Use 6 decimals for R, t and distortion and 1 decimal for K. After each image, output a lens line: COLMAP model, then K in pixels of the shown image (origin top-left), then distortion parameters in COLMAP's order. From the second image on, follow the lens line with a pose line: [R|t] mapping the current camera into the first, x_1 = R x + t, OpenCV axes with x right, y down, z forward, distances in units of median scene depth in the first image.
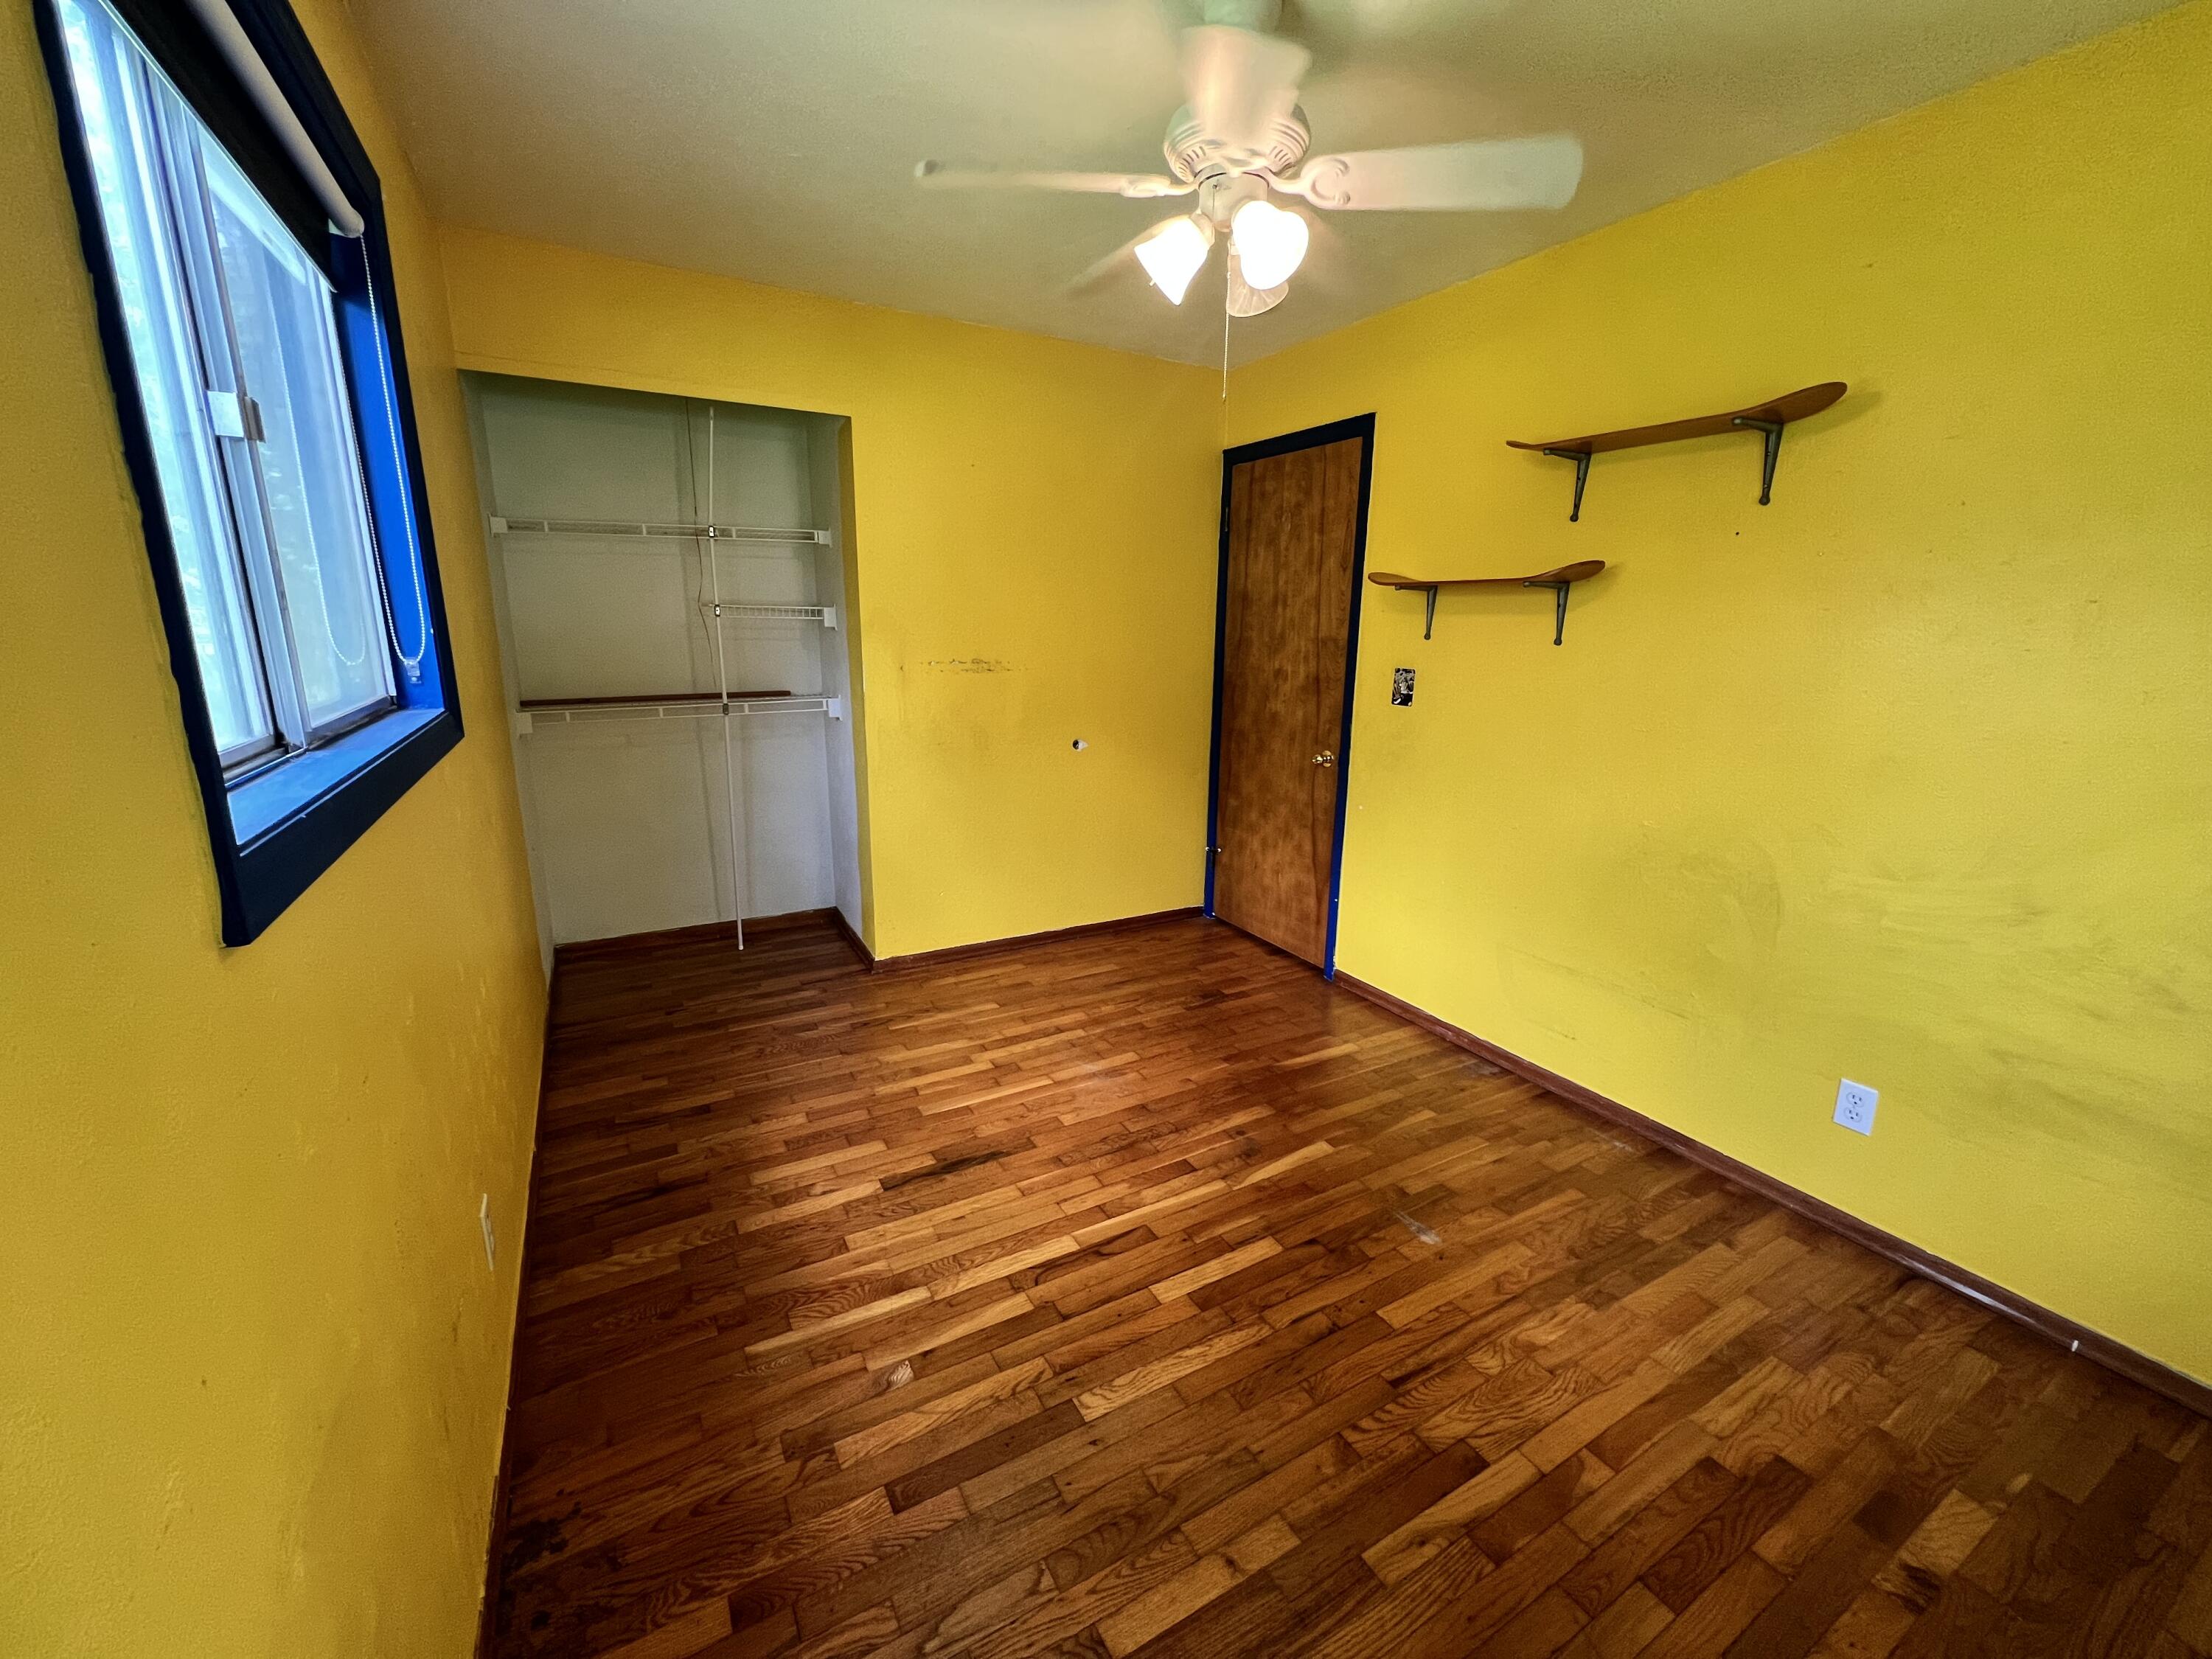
lens RADIAL K [[886.7, 0, 1102.3], [0, 886.7, 833.0], [0, 0, 1]] dist [0.002350, 0.000094]
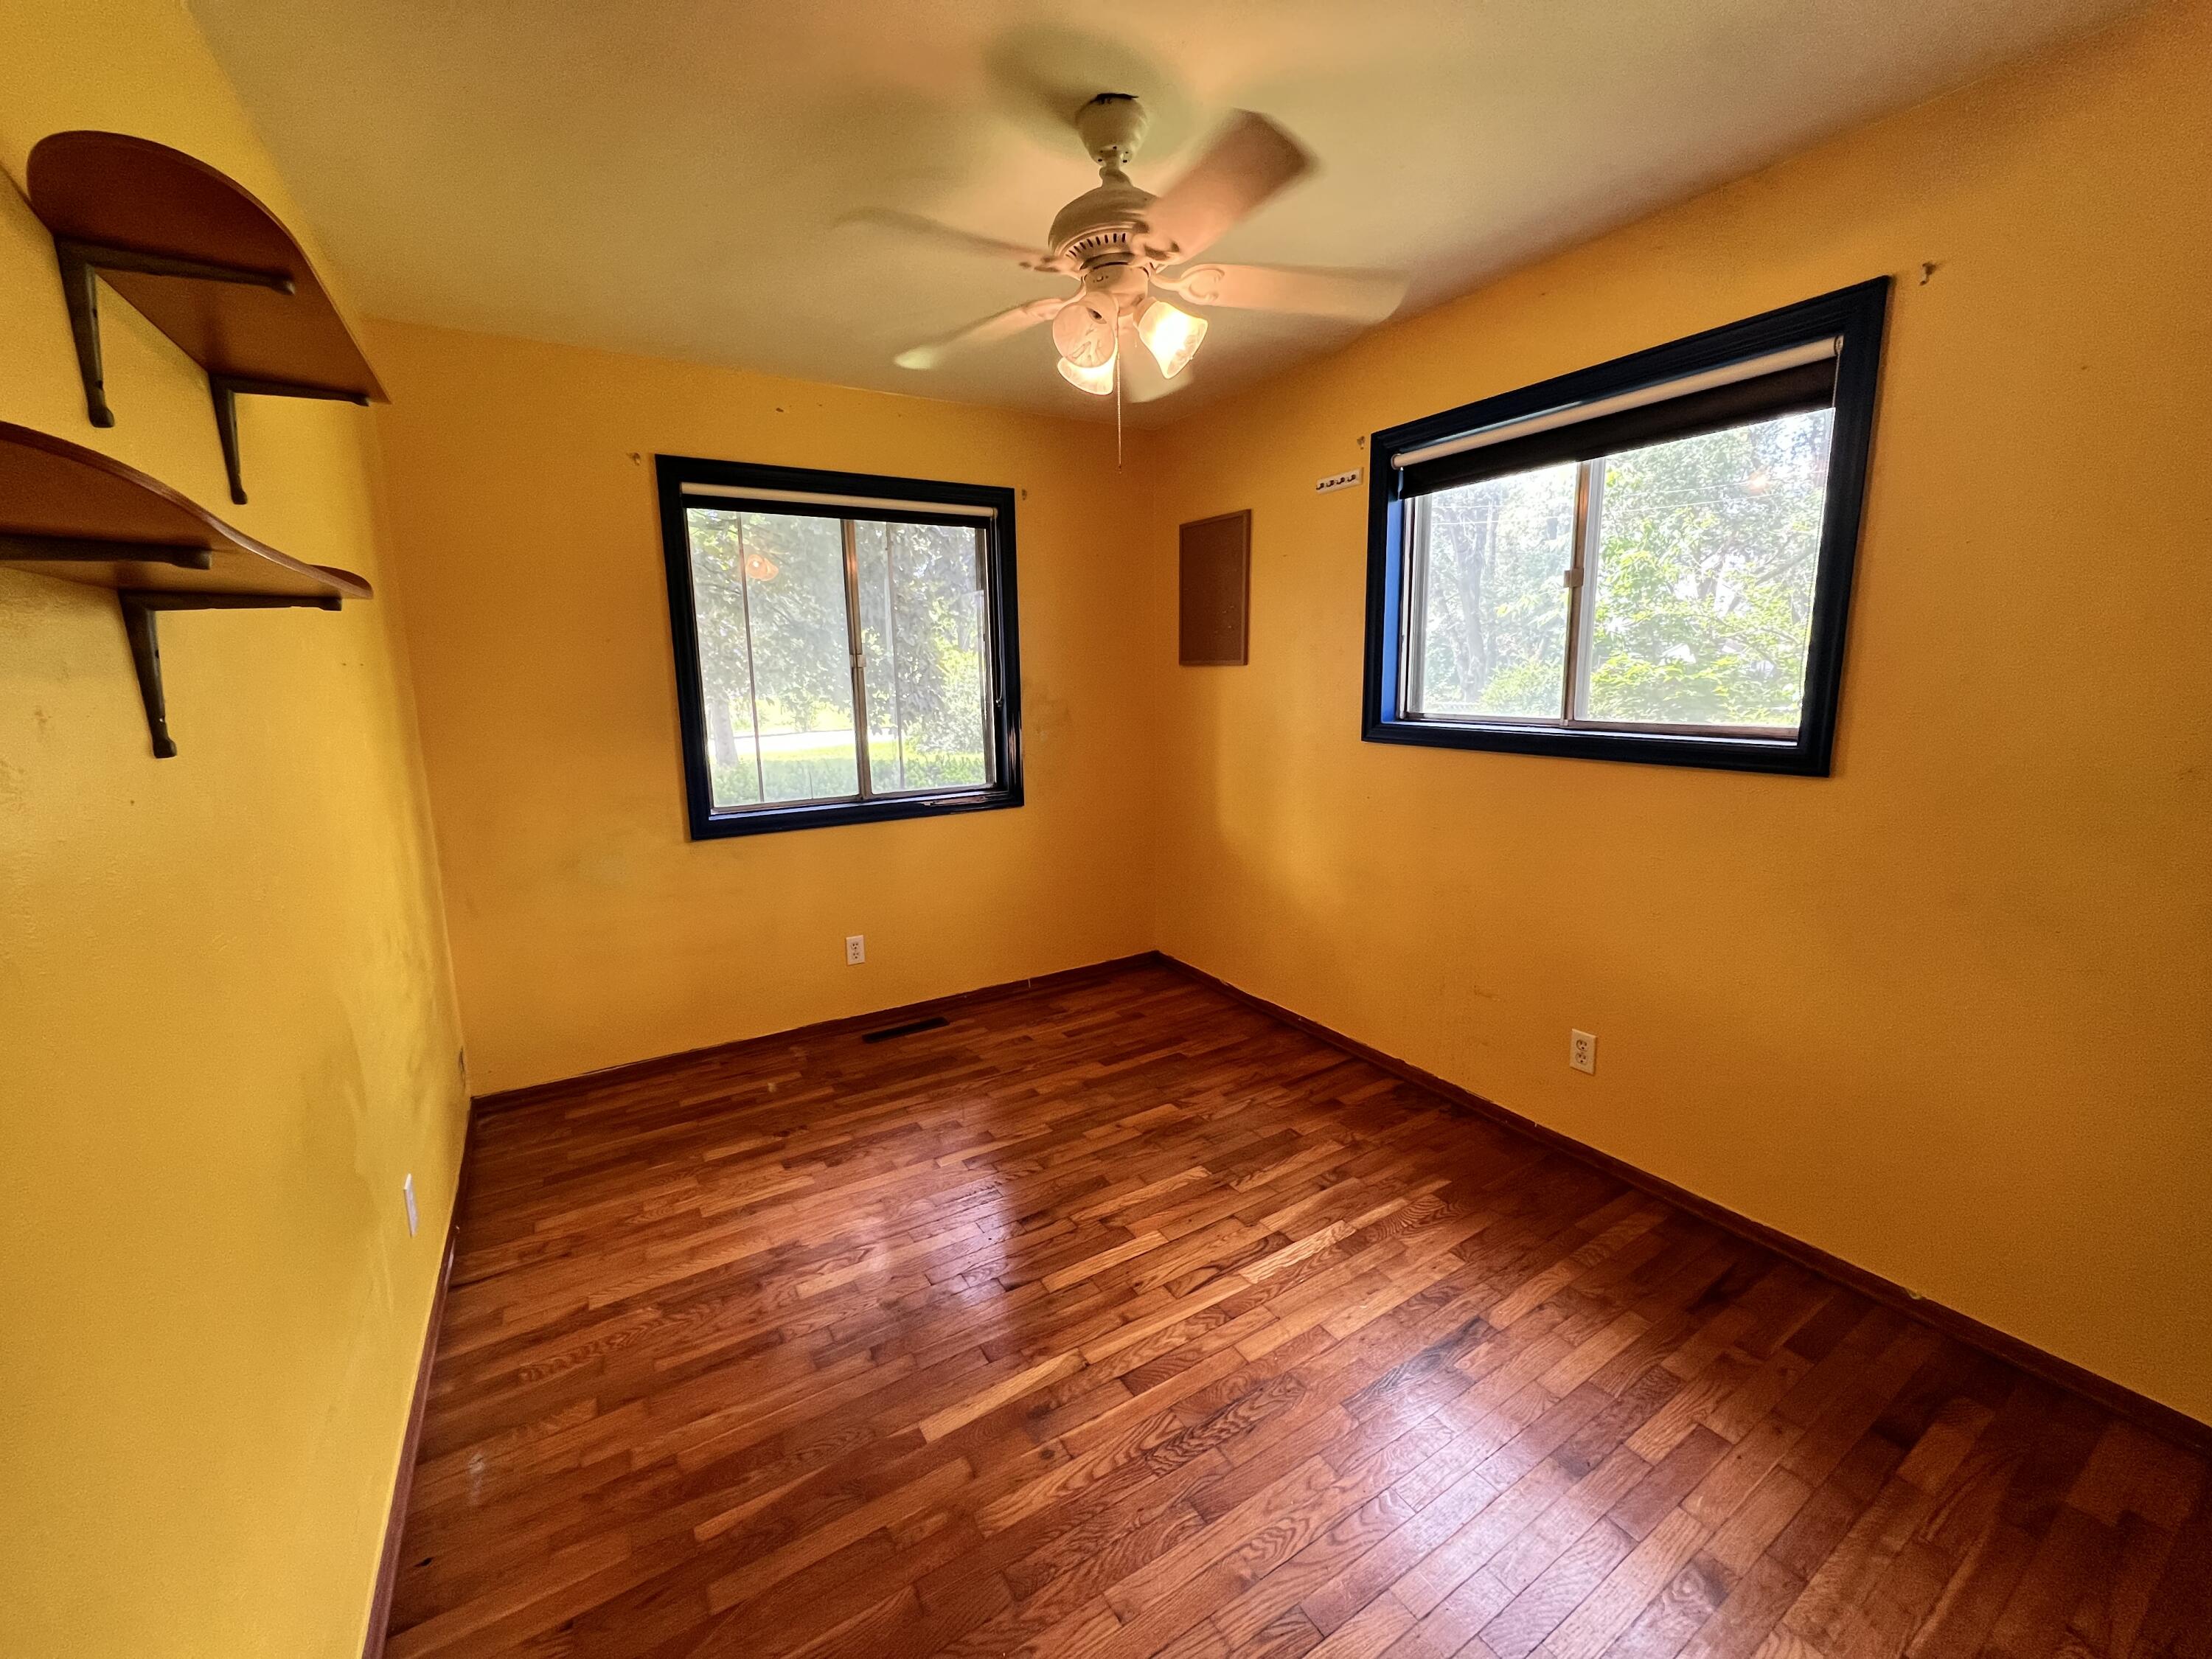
lens RADIAL K [[886.7, 0, 1107.0], [0, 886.7, 822.8], [0, 0, 1]] dist [0.002350, 0.000094]
pose [[-0.999112, 0.014980, -0.039390, 0.166742], [-0.002073, 0.916085, 0.400980, -0.444567], [0.042091, 0.400705, -0.915240, 1.800089]]
